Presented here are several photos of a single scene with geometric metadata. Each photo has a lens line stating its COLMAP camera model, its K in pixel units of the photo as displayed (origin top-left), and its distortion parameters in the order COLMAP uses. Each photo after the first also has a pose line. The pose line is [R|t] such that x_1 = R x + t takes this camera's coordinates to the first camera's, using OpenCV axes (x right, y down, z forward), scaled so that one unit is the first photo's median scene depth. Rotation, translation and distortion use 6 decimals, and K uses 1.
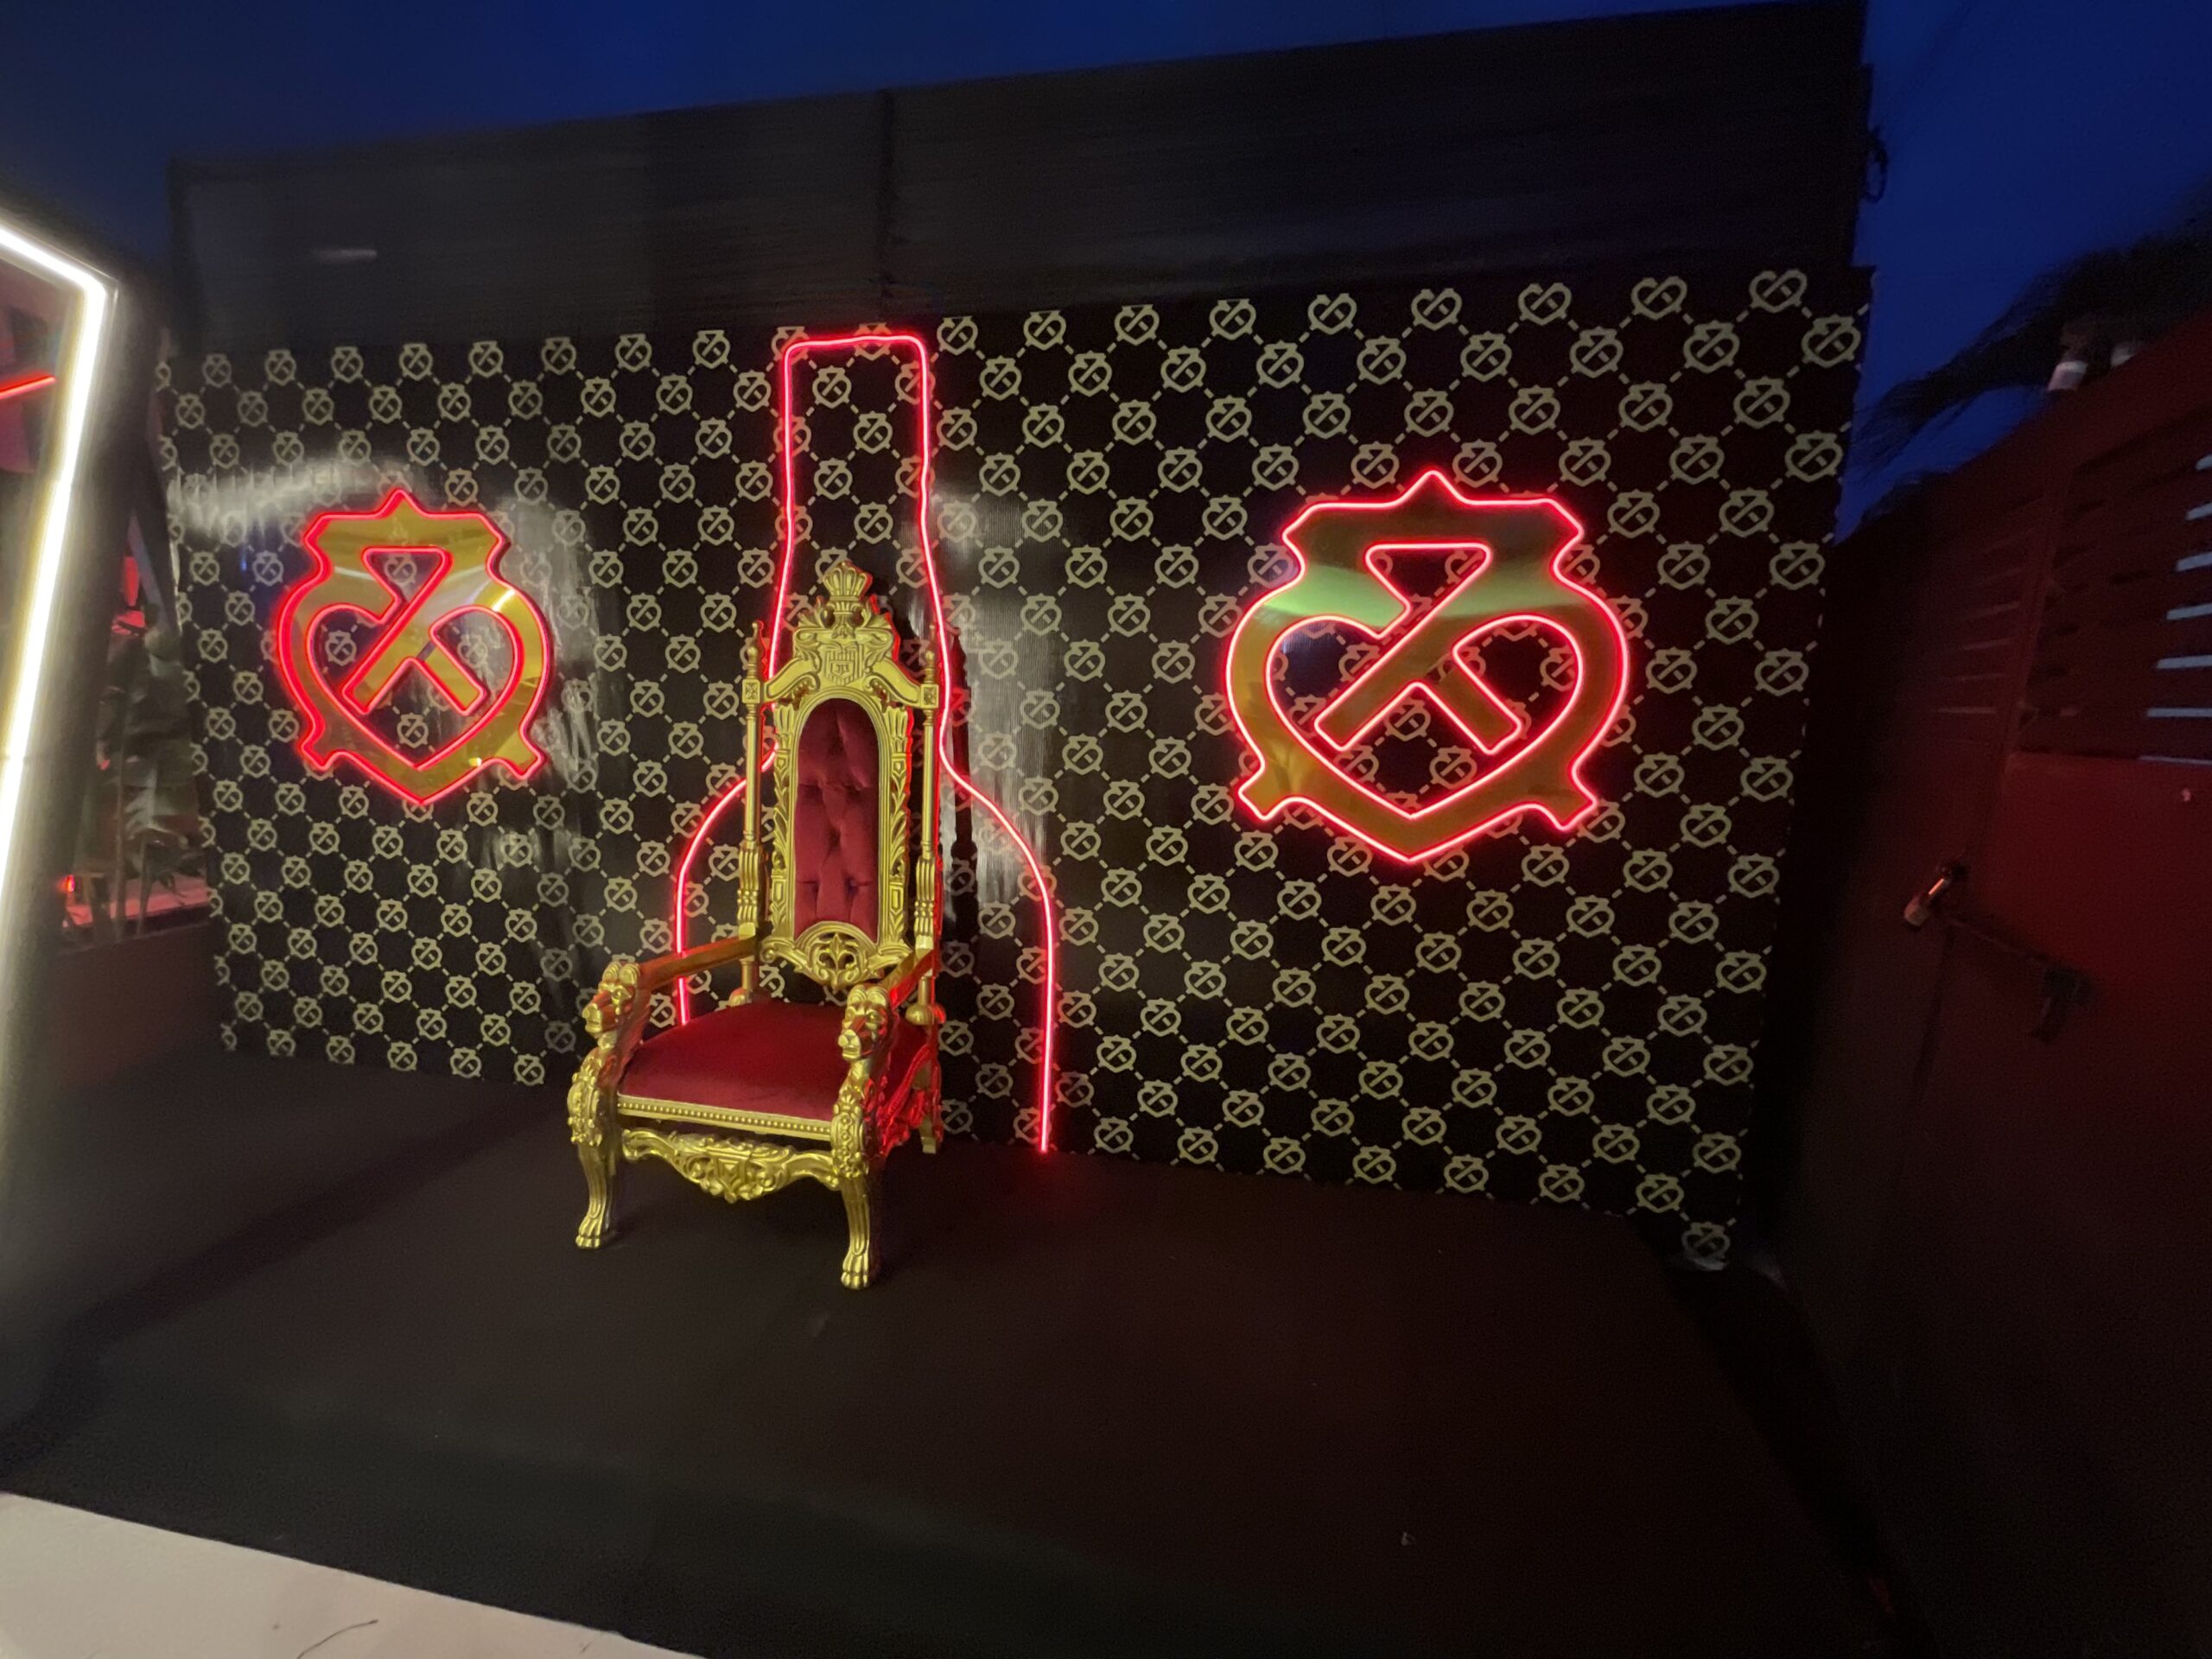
lens RADIAL K [[901.0, 0, 1106.4], [0, 901.0, 830.8], [0, 0, 1]] dist [-0.012132, 0.006413]
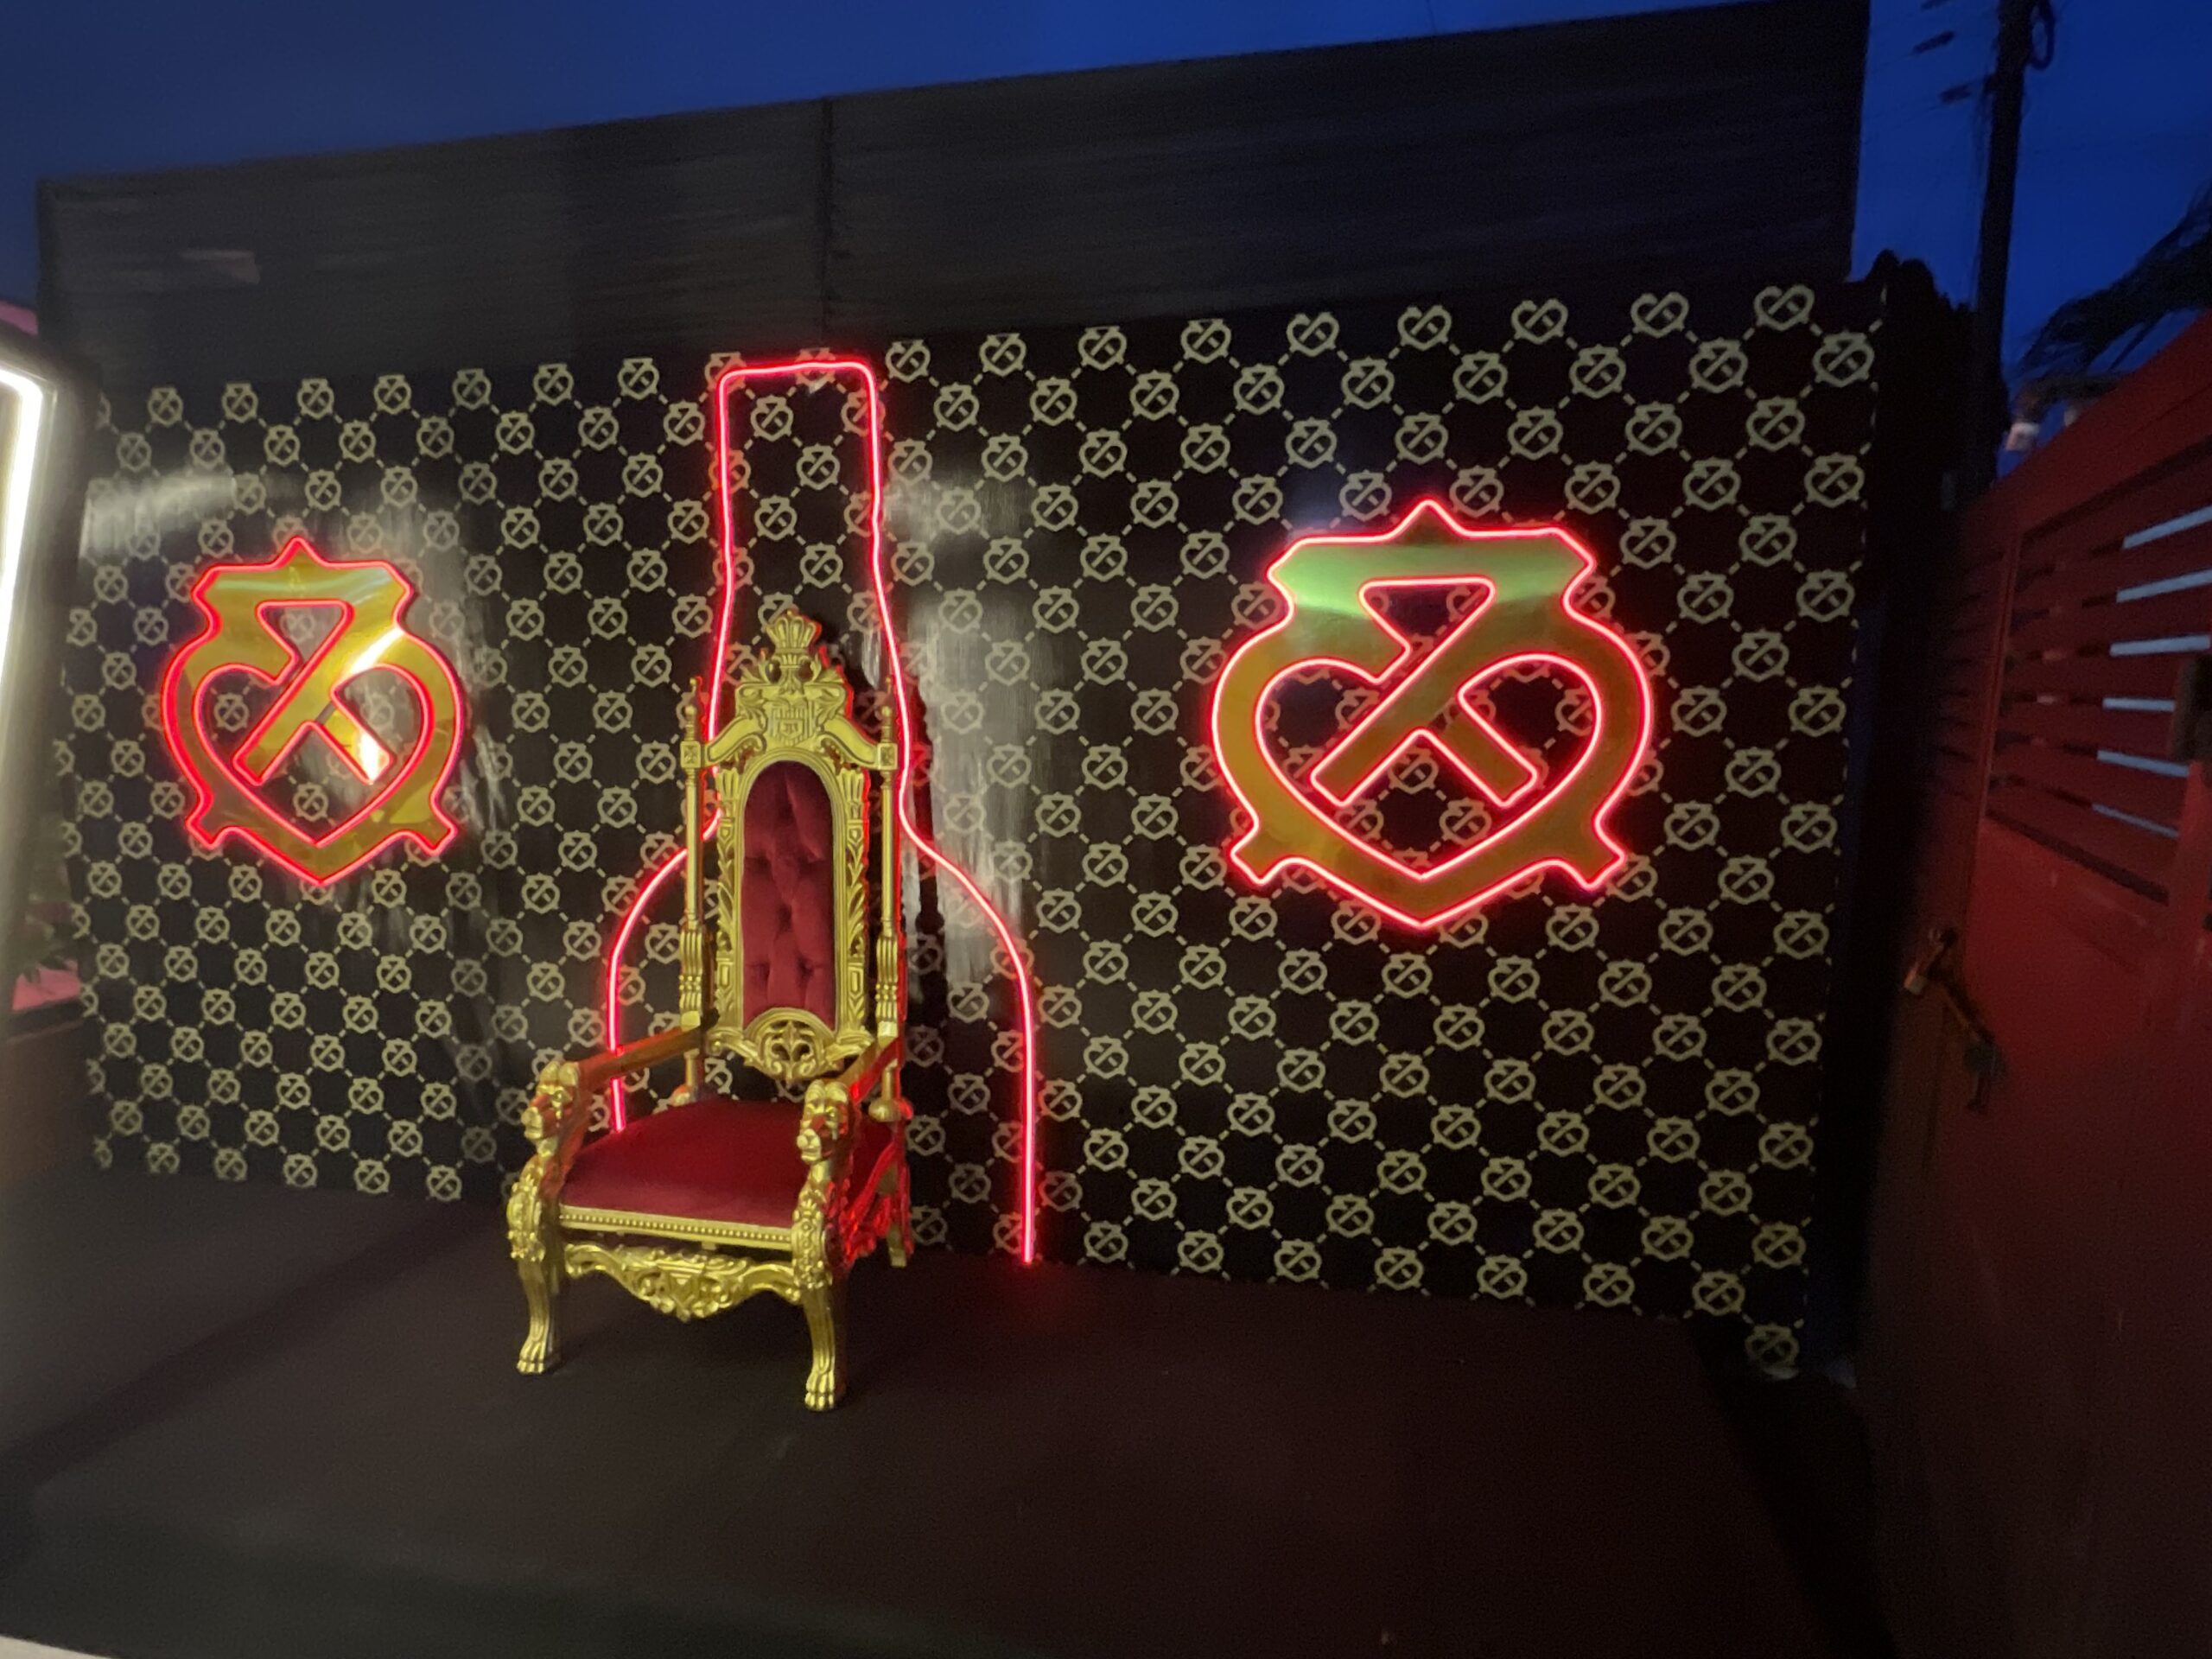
lens RADIAL K [[1178.9, 0, 1107.4], [0, 1178.9, 830.0], [0, 0, 1]] dist [-0.006794, -0.003469]
pose [[0.999470, -0.027481, -0.017476, 0.043983], [0.027065, 0.999355, -0.023607, -0.041844], [0.018113, 0.023121, 0.999569, -0.179474]]
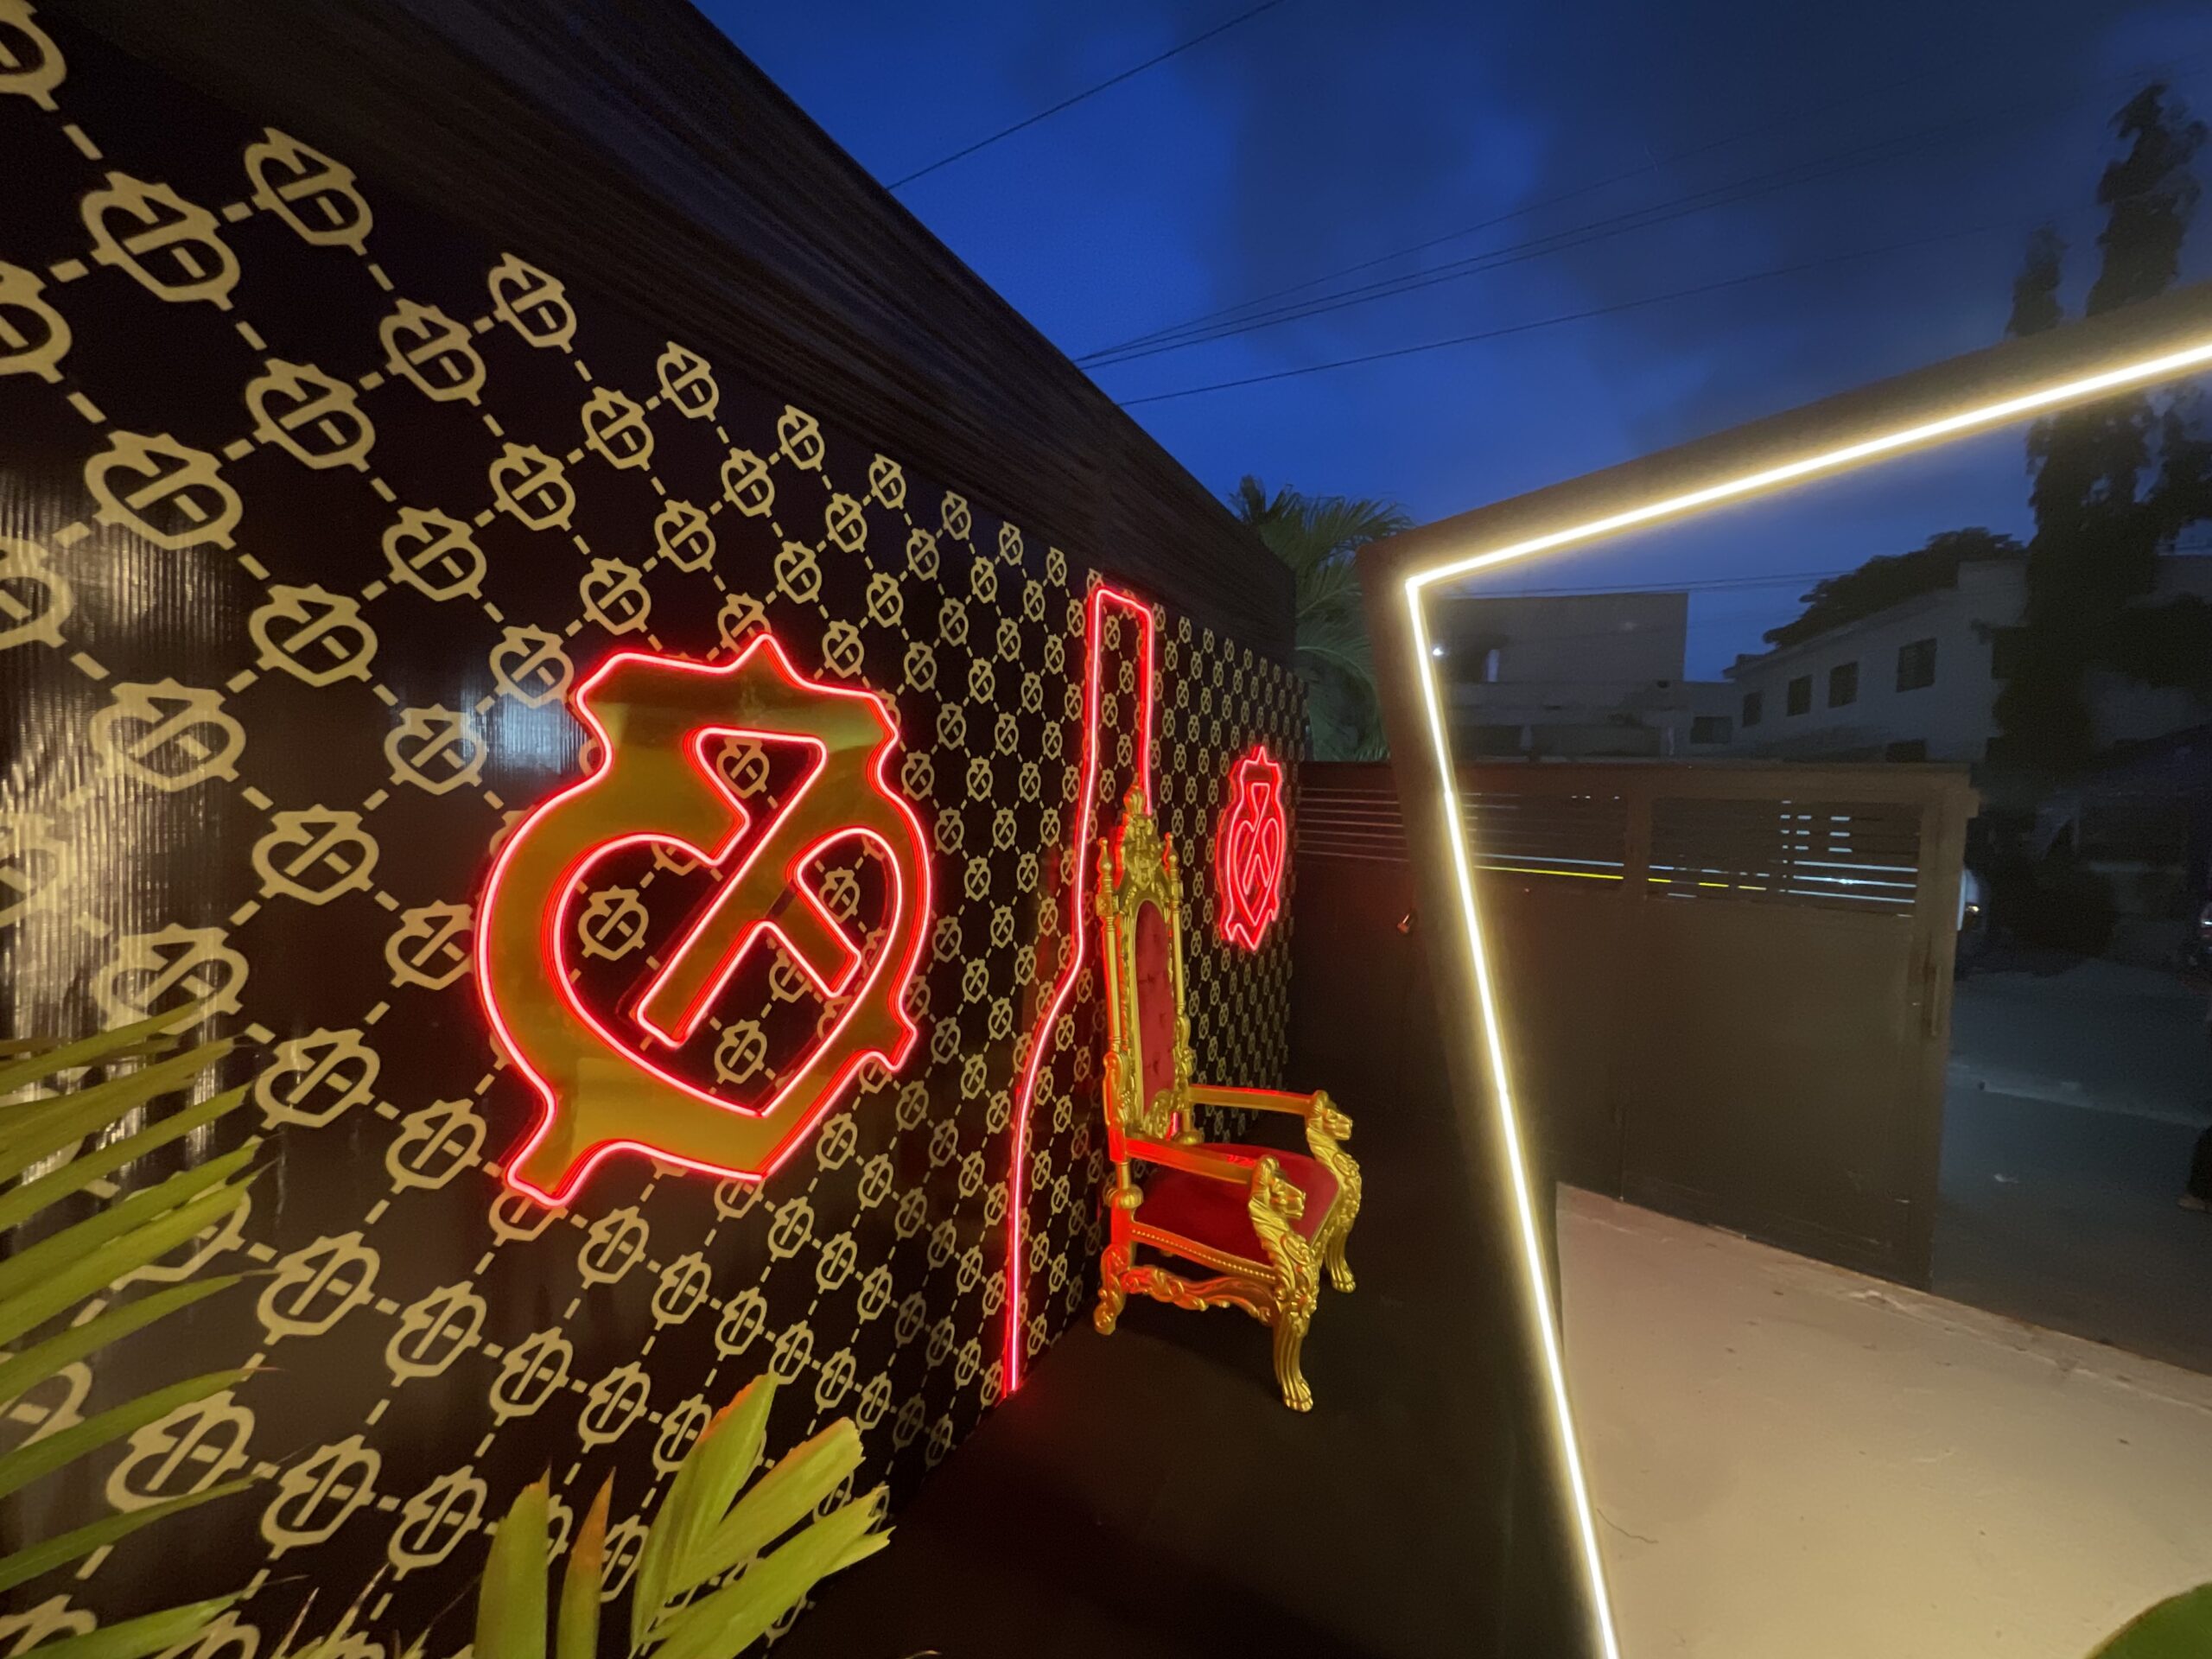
lens RADIAL K [[901.0, 0, 1106.4], [0, 901.0, 830.8], [0, 0, 1]] dist [-0.012132, 0.006413]
pose [[0.266246, -0.056032, 0.962275, -1.468695], [0.109177, 0.993638, 0.027651, -0.281966], [-0.957702, 0.097696, 0.270669, 0.737972]]
